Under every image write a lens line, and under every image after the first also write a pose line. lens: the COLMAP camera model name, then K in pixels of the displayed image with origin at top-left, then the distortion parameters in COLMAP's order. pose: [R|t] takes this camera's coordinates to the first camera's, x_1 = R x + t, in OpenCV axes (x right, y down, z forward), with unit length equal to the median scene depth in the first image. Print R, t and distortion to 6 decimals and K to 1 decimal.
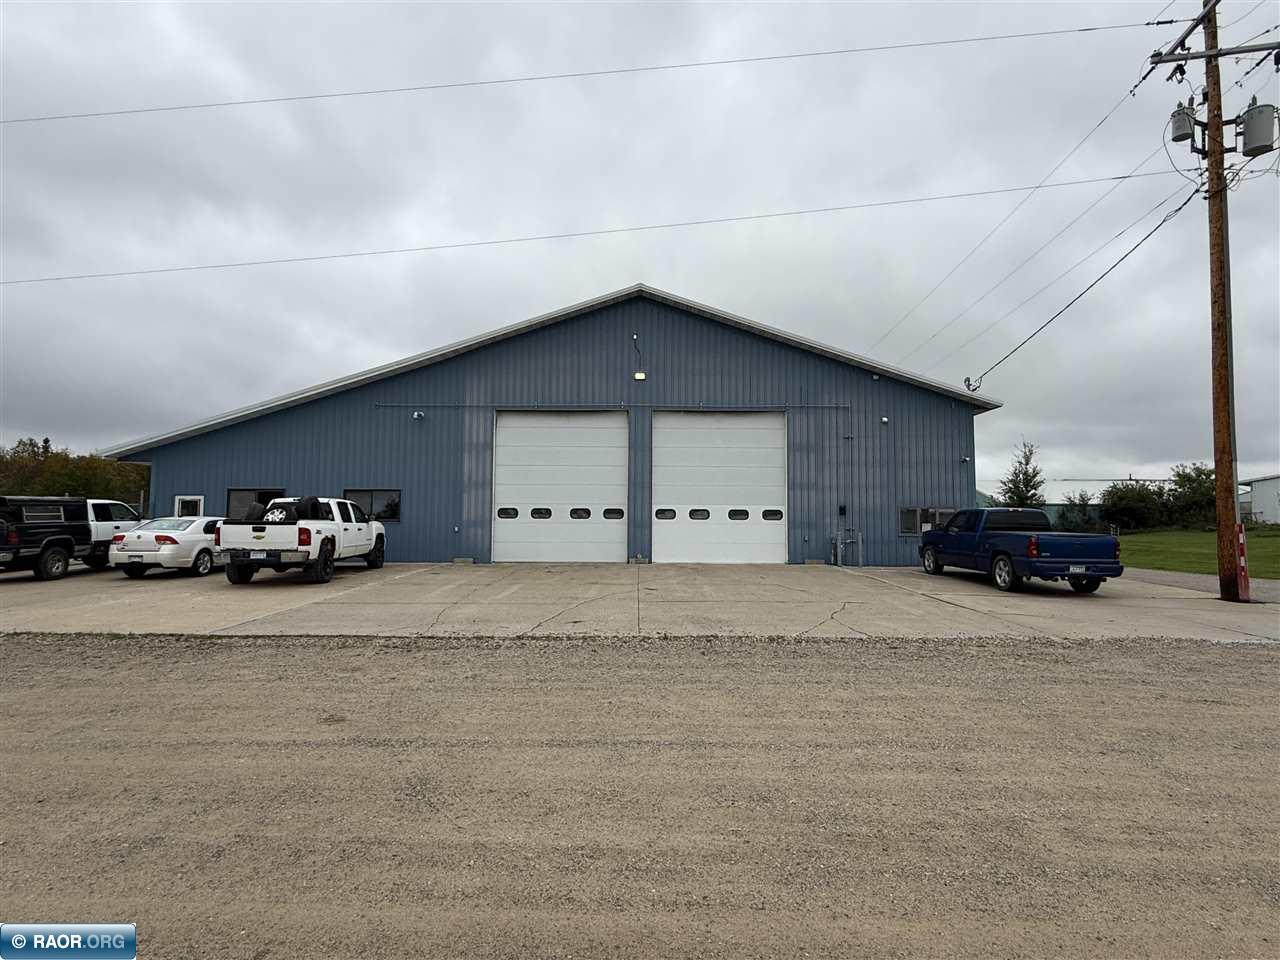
lens RADIAL K [[663.0, 0, 639.8], [0, 663.0, 481.2], [0, 0, 1]] dist [-0.000077, 0.000067]
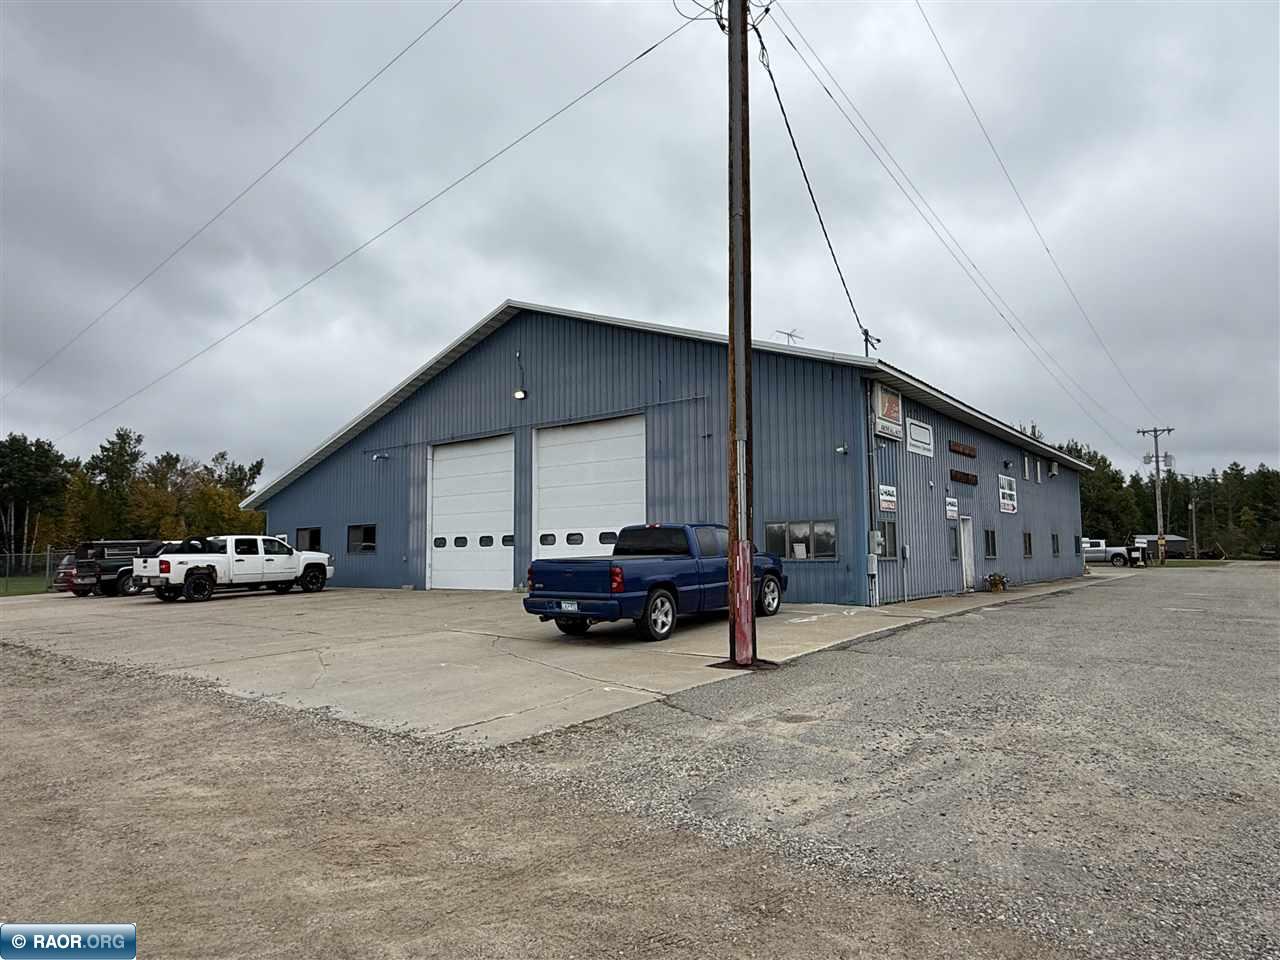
lens RADIAL K [[790.4, 0, 640.4], [0, 790.4, 481.1], [0, 0, 1]] dist [-0.007402, -0.000511]
pose [[0.785640, -0.070174, -0.614691, 0.826991], [0.058500, 0.997521, -0.039109, 0.019070], [0.615912, -0.005234, 0.787798, 0.216225]]
